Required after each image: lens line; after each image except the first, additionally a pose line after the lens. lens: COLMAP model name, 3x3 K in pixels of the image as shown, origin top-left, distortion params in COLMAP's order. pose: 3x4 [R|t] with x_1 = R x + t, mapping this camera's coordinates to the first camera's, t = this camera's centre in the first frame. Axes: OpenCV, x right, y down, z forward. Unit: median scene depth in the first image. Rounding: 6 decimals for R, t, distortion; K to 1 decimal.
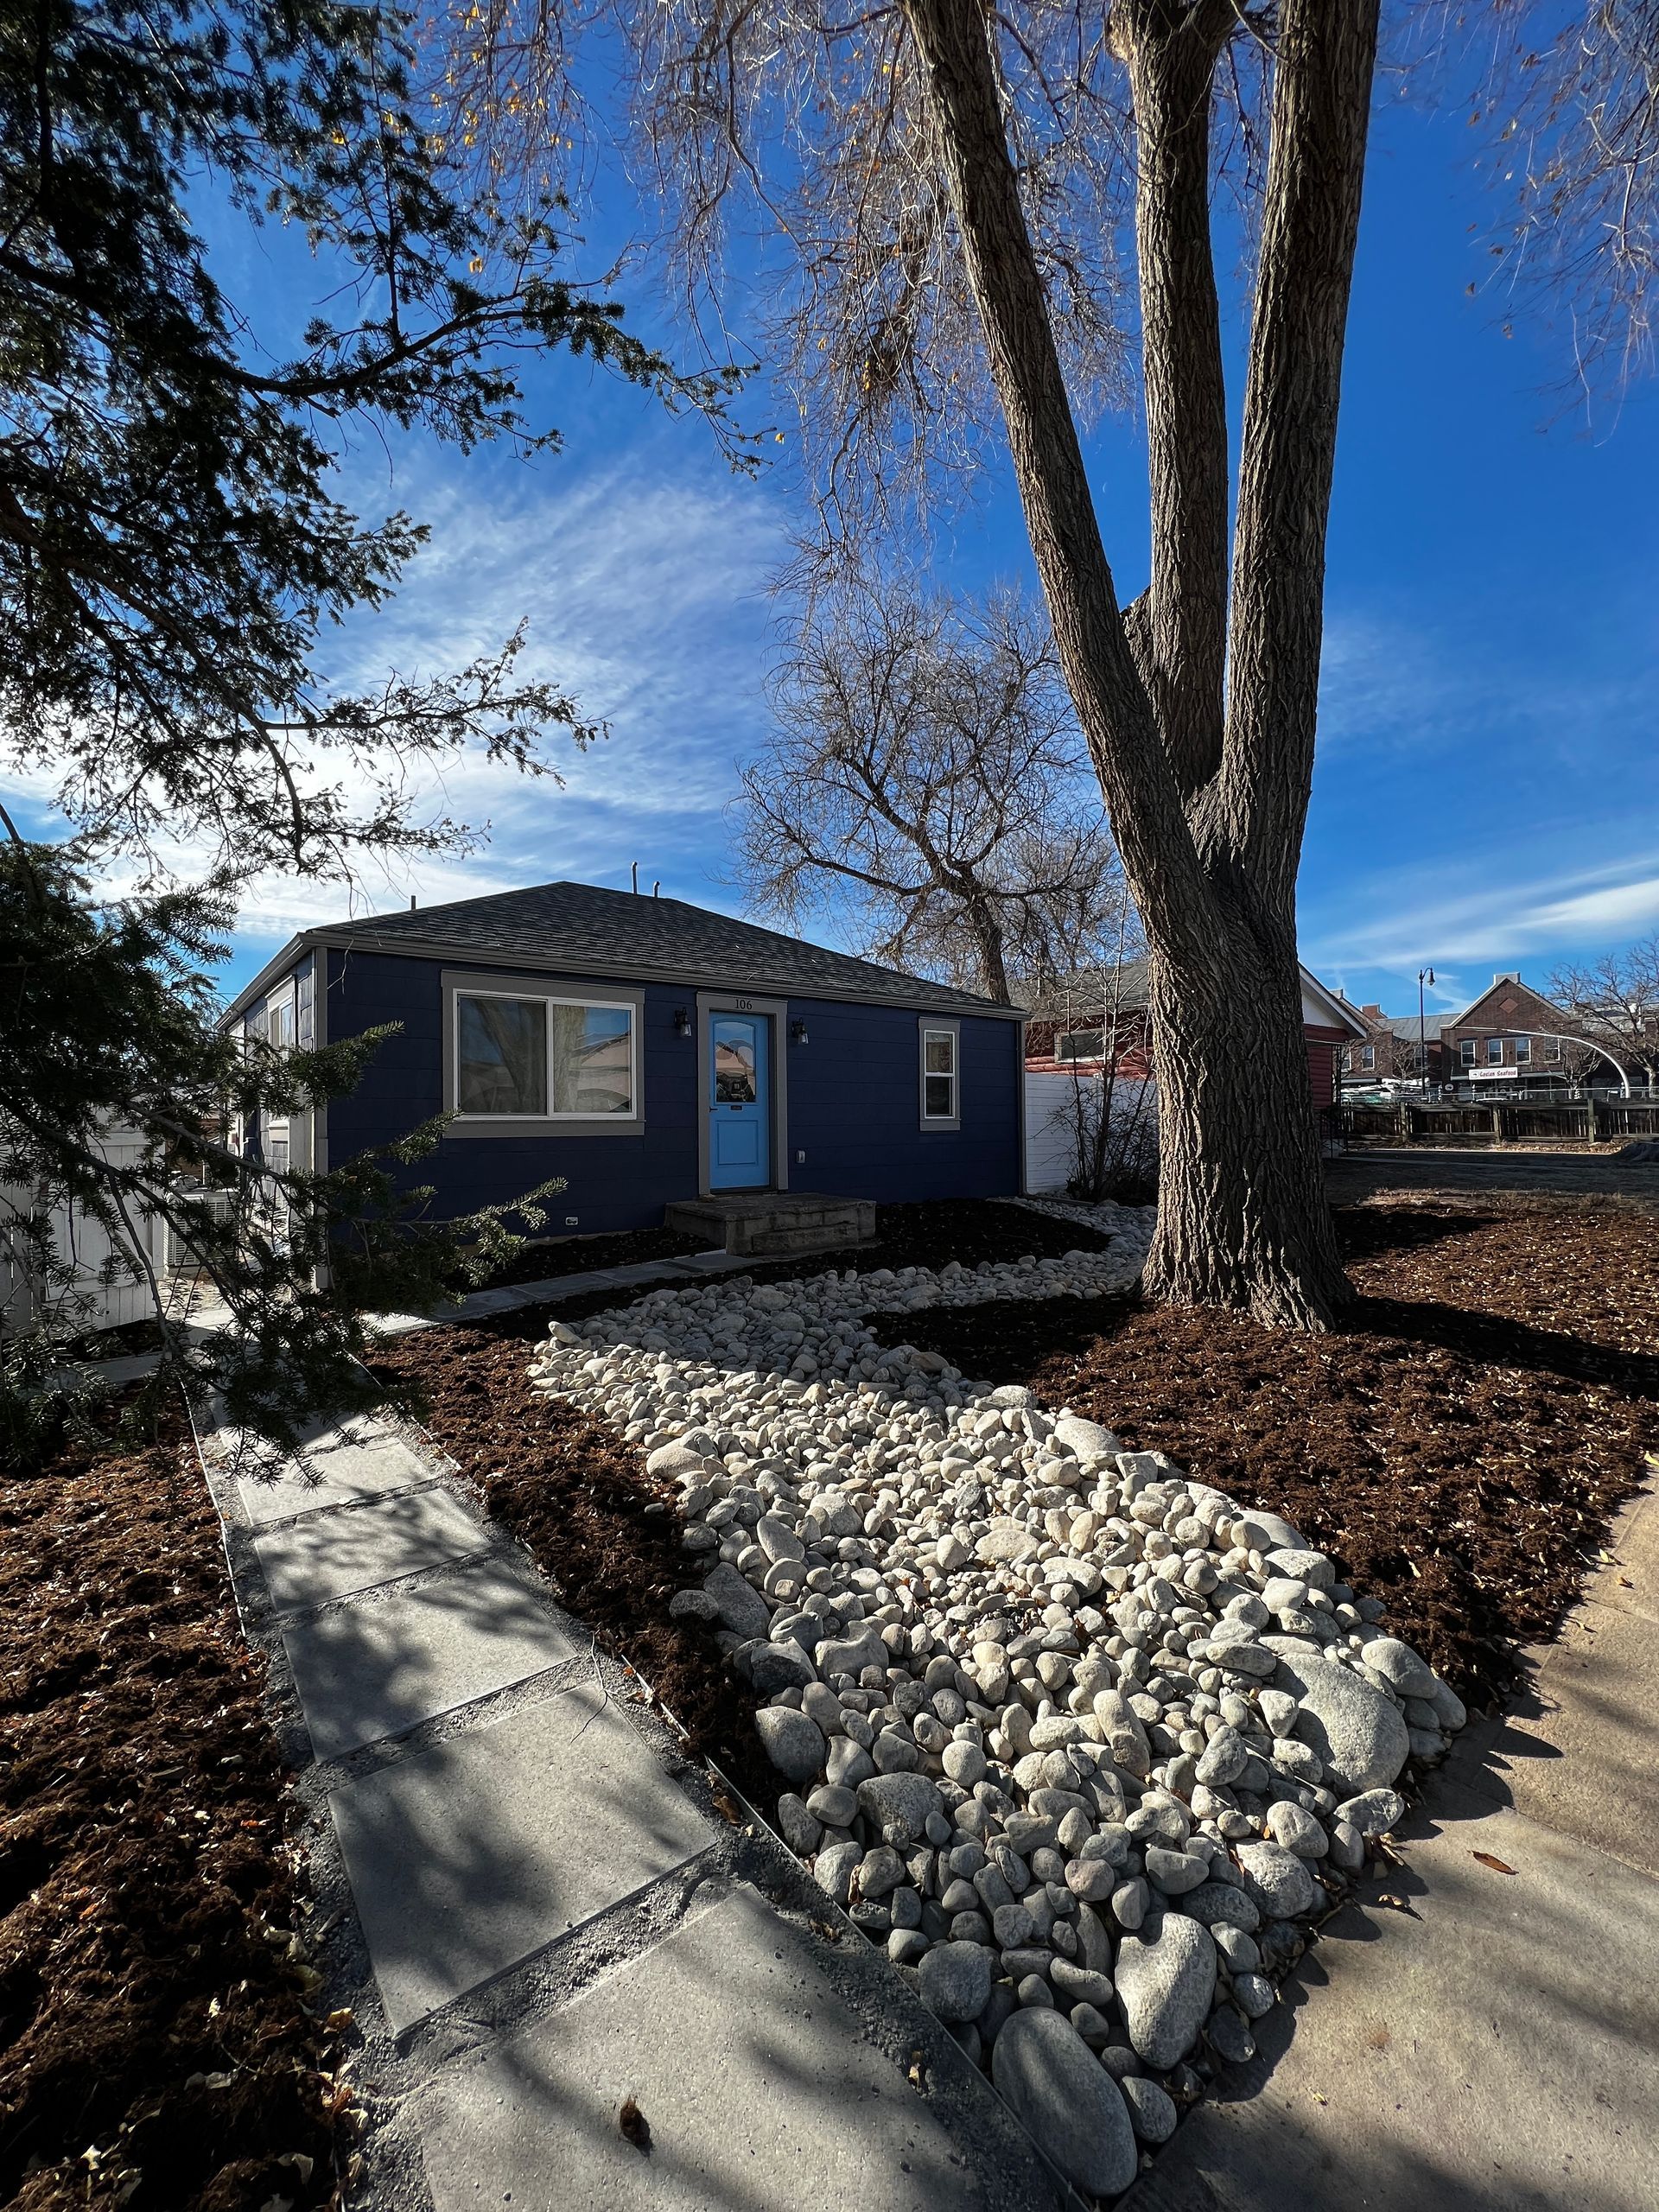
lens RADIAL K [[934.4, 0, 818.3], [0, 934.4, 1105.5], [0, 0, 1]] dist [-0.003161, 0.001542]
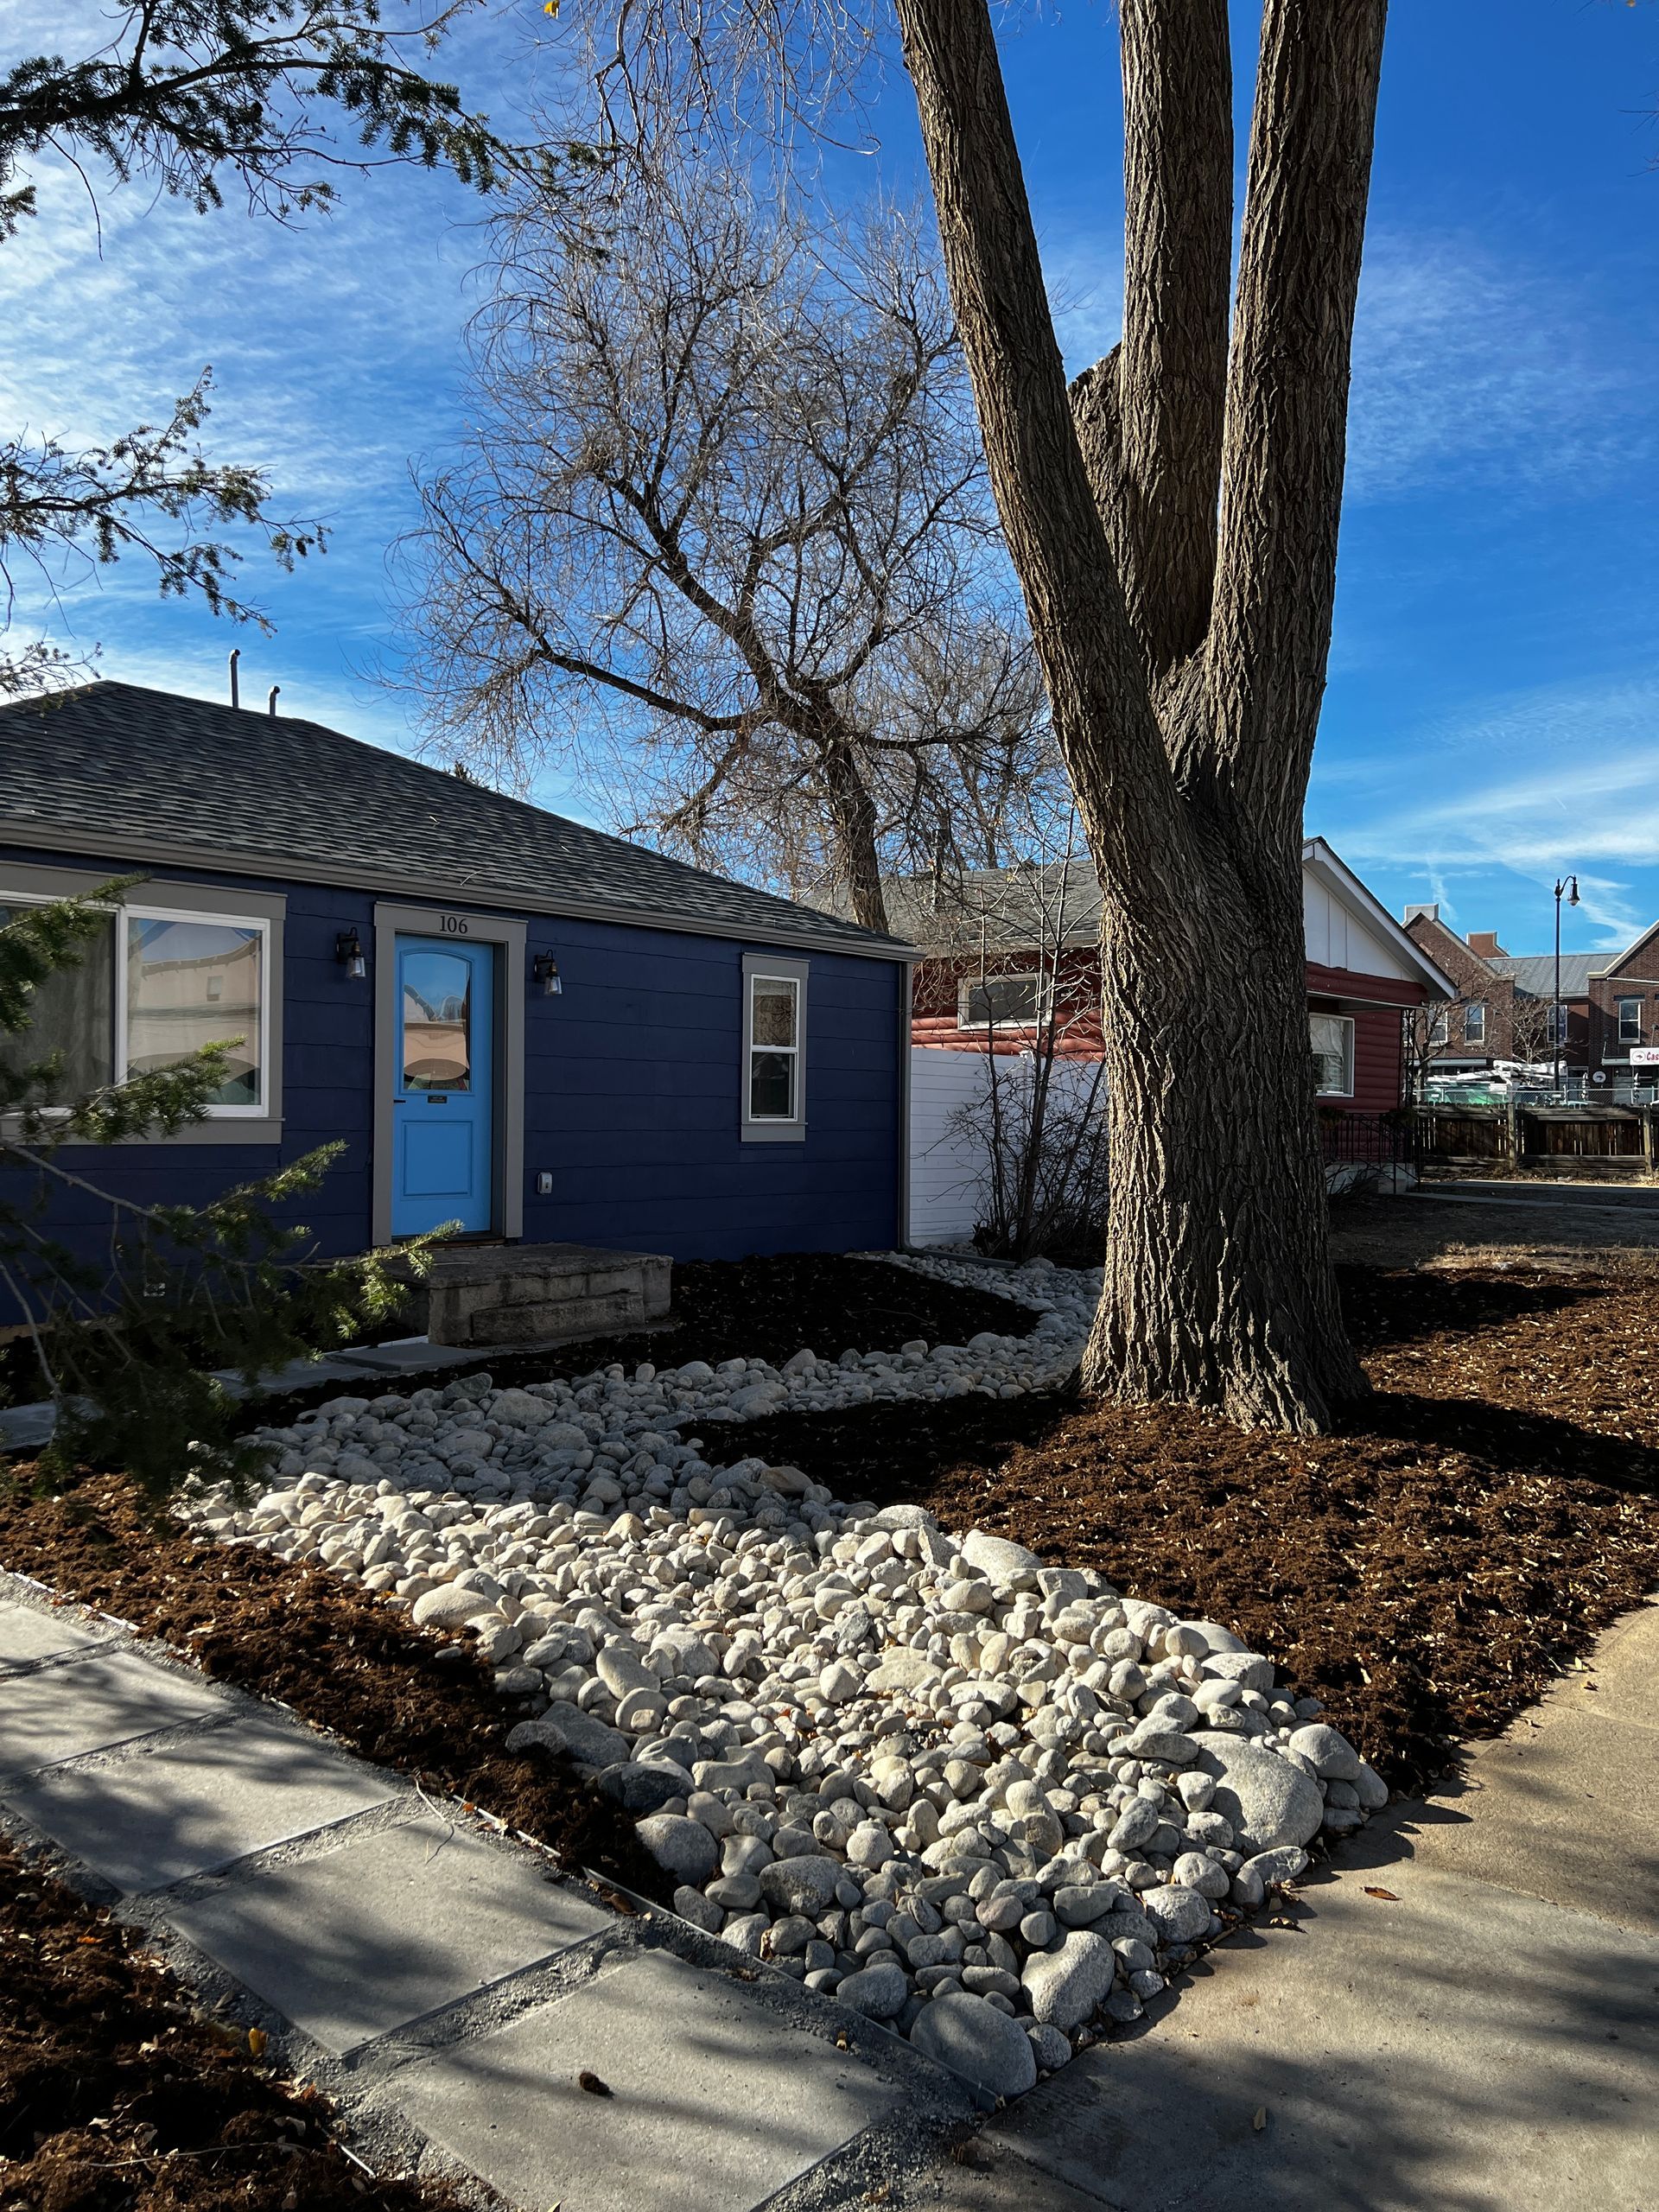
lens RADIAL K [[1742.5, 0, 826.6], [0, 1742.5, 1103.9], [0, 0, 1]] dist [0.054763, -0.057367]
pose [[0.984295, 0.020169, 0.175376, -0.082217], [-0.022064, 0.999717, 0.008862, -0.020692], [-0.175148, -0.012593, 0.984462, -0.278978]]
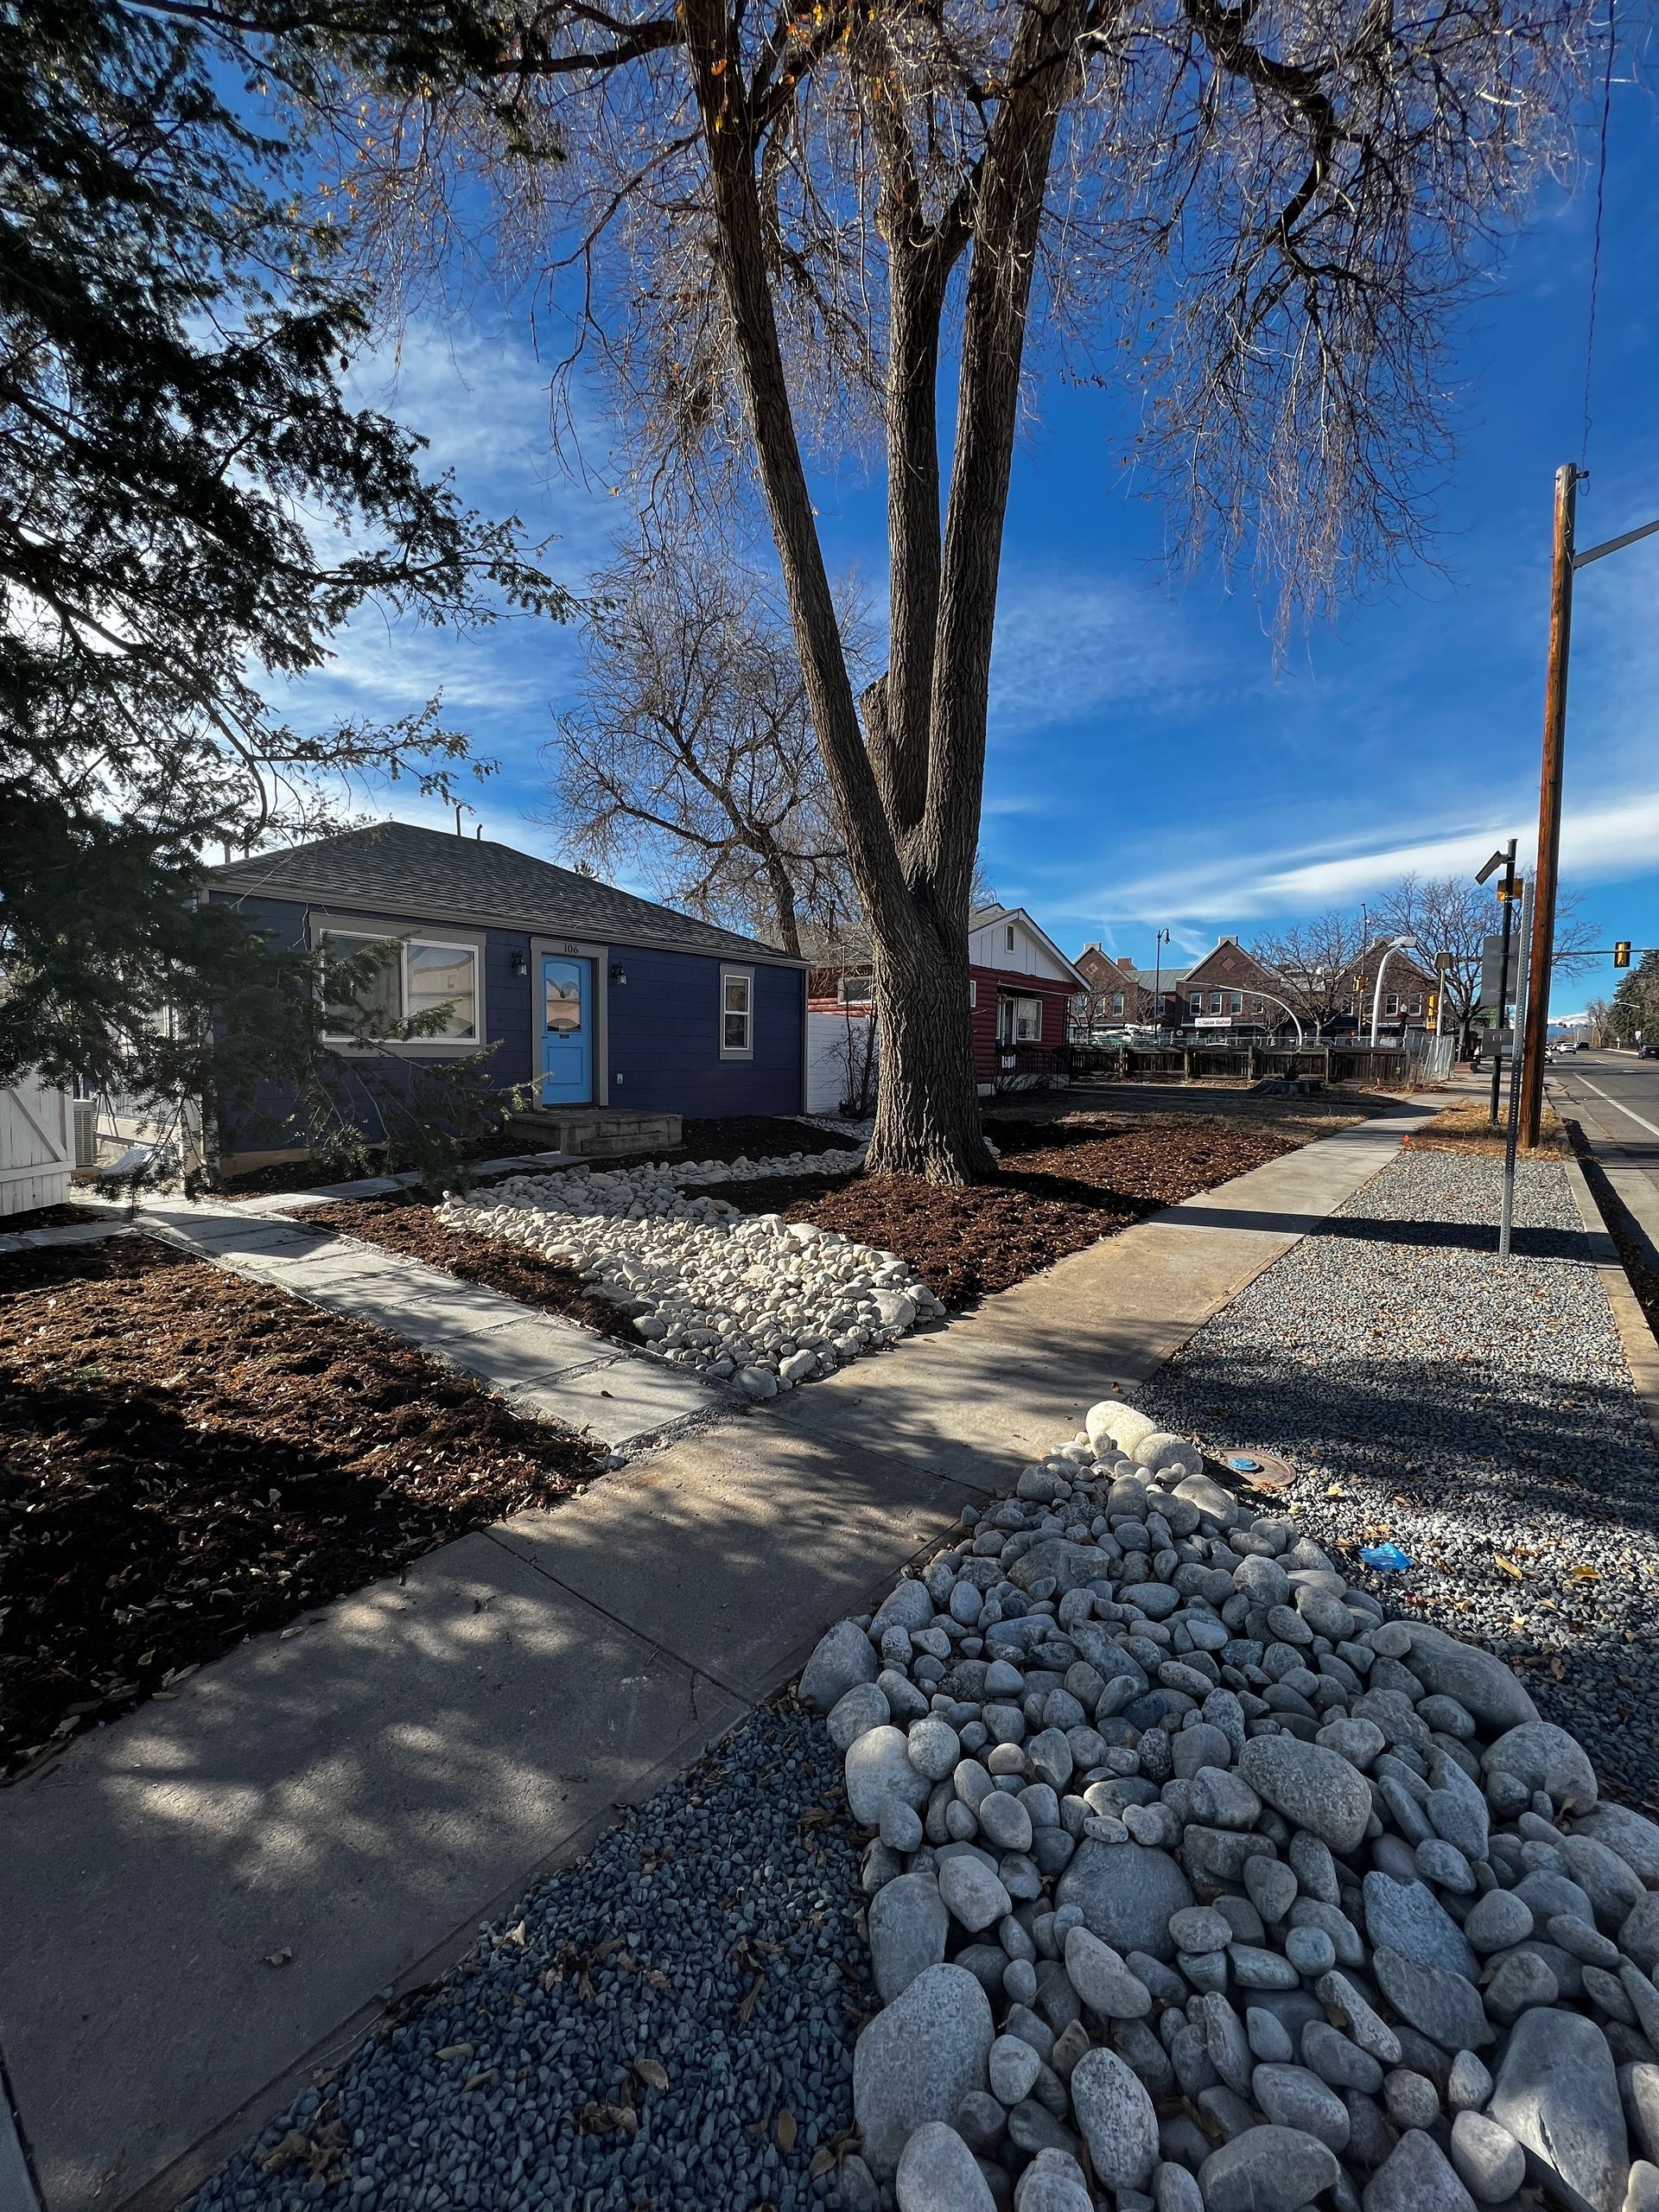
lens RADIAL K [[928.3, 0, 836.4], [0, 928.3, 1107.7], [0, 0, 1]] dist [0.007503, -0.000100]
pose [[0.973314, 0.008346, 0.229324, -0.044500], [-0.025791, 0.996985, 0.073183, -0.005637], [-0.228022, -0.077144, 0.970595, -0.495264]]
